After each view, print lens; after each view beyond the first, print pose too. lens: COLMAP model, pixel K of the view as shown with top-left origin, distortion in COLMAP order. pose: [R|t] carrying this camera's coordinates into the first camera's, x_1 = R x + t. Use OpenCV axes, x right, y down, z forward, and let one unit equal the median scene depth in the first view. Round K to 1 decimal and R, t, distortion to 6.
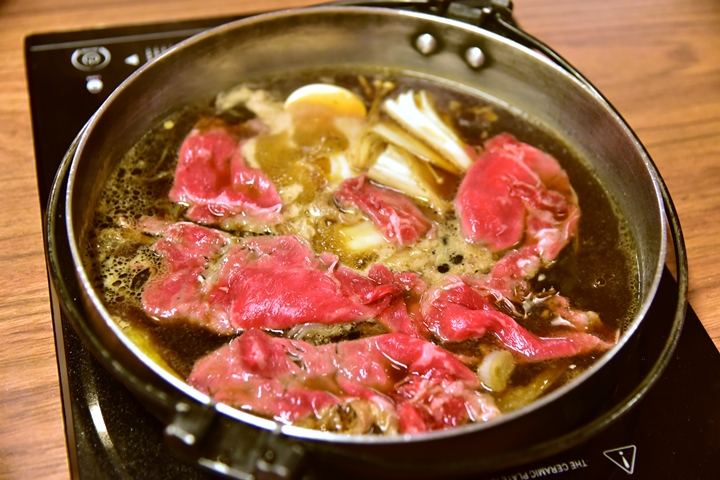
lens RADIAL K [[1206.1, 0, 360.0], [0, 1206.1, 240.0], [0, 0, 1]] dist [0.007929, -0.008225]
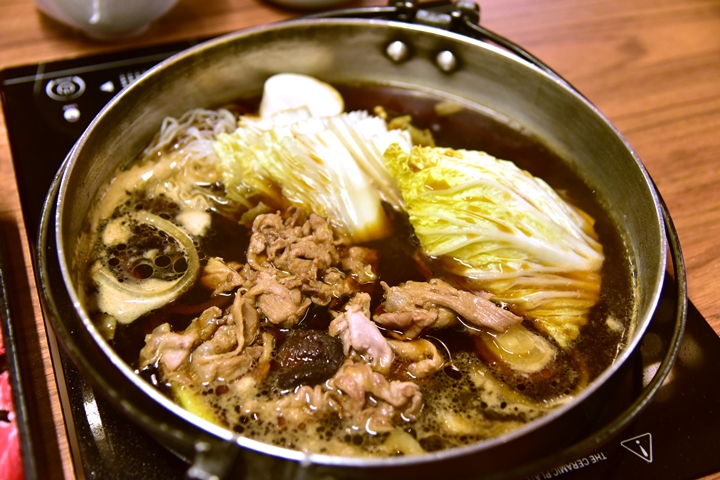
lens RADIAL K [[1003.2, 0, 360.0], [0, 1003.2, 240.0], [0, 0, 1]] dist [-0.008104, 0.066021]
pose [[0.994773, -0.077311, 0.066711, -0.046997], [0.076794, 0.996994, 0.010282, -0.014361], [-0.067306, -0.005105, 0.997719, 0.155302]]
